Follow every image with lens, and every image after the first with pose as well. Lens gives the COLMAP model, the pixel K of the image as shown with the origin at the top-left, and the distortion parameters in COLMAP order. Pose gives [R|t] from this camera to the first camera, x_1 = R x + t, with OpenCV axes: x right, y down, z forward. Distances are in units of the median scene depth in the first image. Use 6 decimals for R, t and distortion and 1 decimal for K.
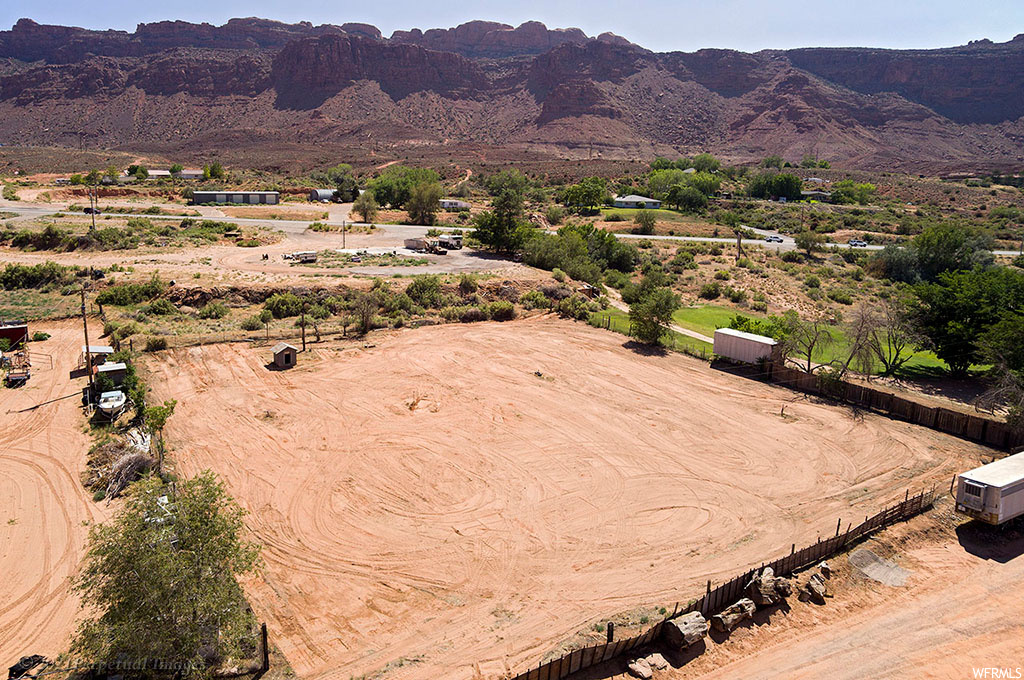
lens RADIAL K [[697.3, 0, 445.9], [0, 697.3, 303.9], [0, 0, 1]] dist [-0.088661, 0.046451]
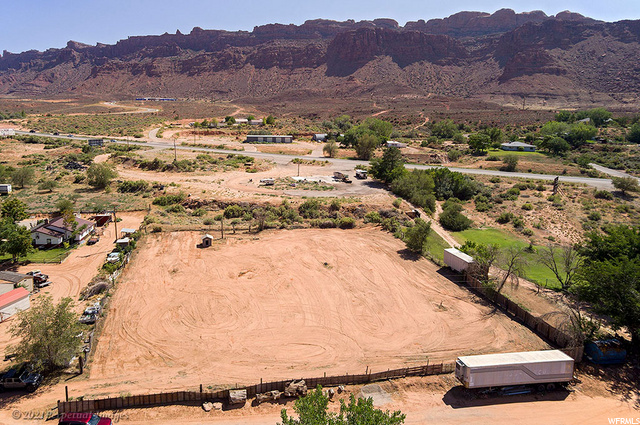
lens RADIAL K [[430.3, 0, 281.7], [0, 430.3, 189.0], [0, 0, 1]] dist [-0.011734, -0.000172]
pose [[0.938605, 0.055432, -0.340512, 0.187556], [-0.058629, 0.998279, 0.000900, -0.043381], [0.339976, 0.019119, 0.940240, -0.060407]]
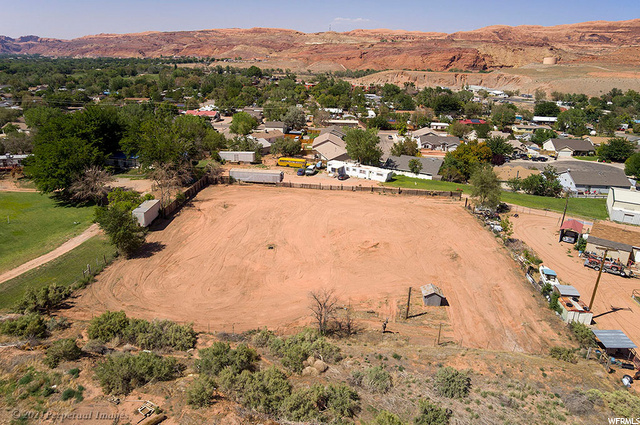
lens RADIAL K [[432.5, 0, 307.1], [0, 432.5, 211.9], [0, 0, 1]] dist [-0.057609, 0.030434]
pose [[-0.805835, -0.237008, 0.542640, -0.198326], [0.065744, 0.874927, 0.479771, -0.194366], [-0.588479, 0.422291, -0.689465, 0.730343]]
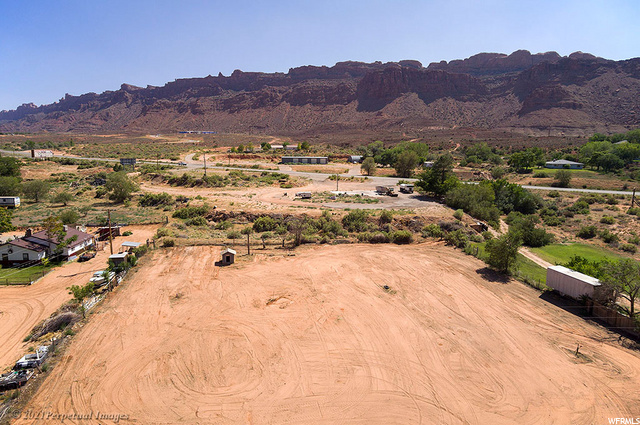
lens RADIAL K [[394.5, 0, 306.5], [0, 394.5, 212.0], [0, 0, 1]] dist [-0.042104, 0.025909]
pose [[0.931431, 0.049642, -0.360516, 0.120087], [-0.058092, 0.998231, -0.012635, -0.013035], [0.359251, 0.032712, 0.932667, 0.099750]]
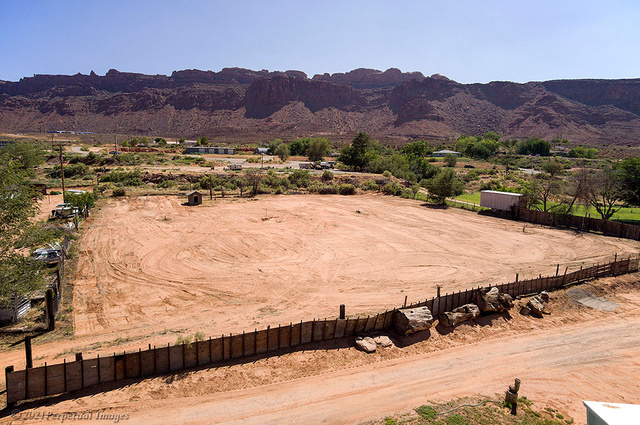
lens RADIAL K [[398.4, 0, 316.2], [0, 398.4, 212.1], [0, 0, 1]] dist [-0.080824, 0.059581]
pose [[0.997645, 0.012708, -0.067403, 0.046292], [-0.015808, 0.998832, -0.045654, 0.066052], [0.066744, 0.046612, 0.996681, 0.062716]]
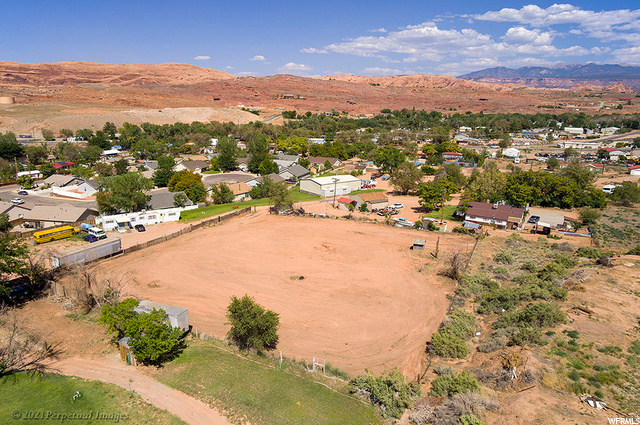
lens RADIAL K [[432.5, 0, 307.1], [0, 432.5, 211.9], [0, 0, 1]] dist [-0.057609, 0.030434]
pose [[-0.844004, 0.098893, -0.527141, 0.289919], [-0.121539, 0.922020, 0.367568, -0.184947], [0.522385, 0.374297, -0.766169, 0.789171]]
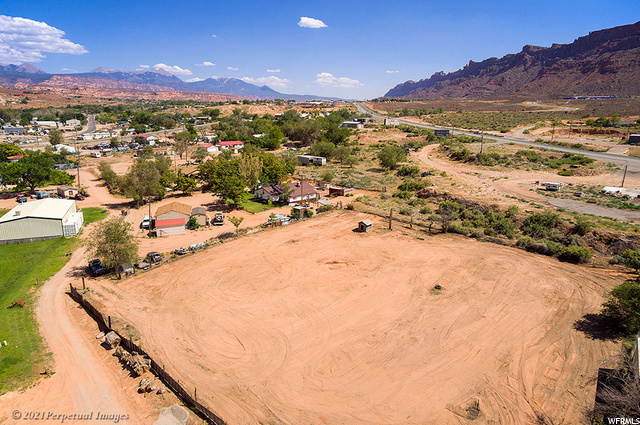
lens RADIAL K [[398.4, 0, 316.2], [0, 398.4, 212.1], [0, 0, 1]] dist [-0.080824, 0.059581]
pose [[0.297383, 0.226491, -0.927505, 0.347054], [-0.172589, 0.968204, 0.181093, -0.065322], [0.939029, 0.106224, 0.327017, 0.234609]]
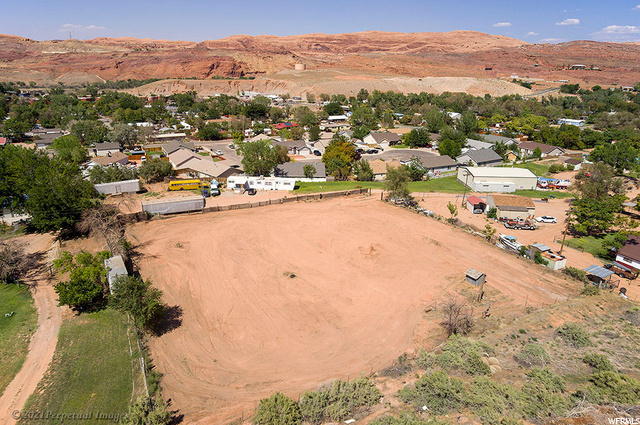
lens RADIAL K [[421.0, 0, 311.4], [0, 421.0, 212.0], [0, 0, 1]] dist [-0.060601, 0.032734]
pose [[-0.997147, -0.057683, 0.048682, 0.028139], [-0.026975, 0.874710, 0.483896, -0.202884], [-0.070495, 0.481203, -0.873770, 0.785666]]
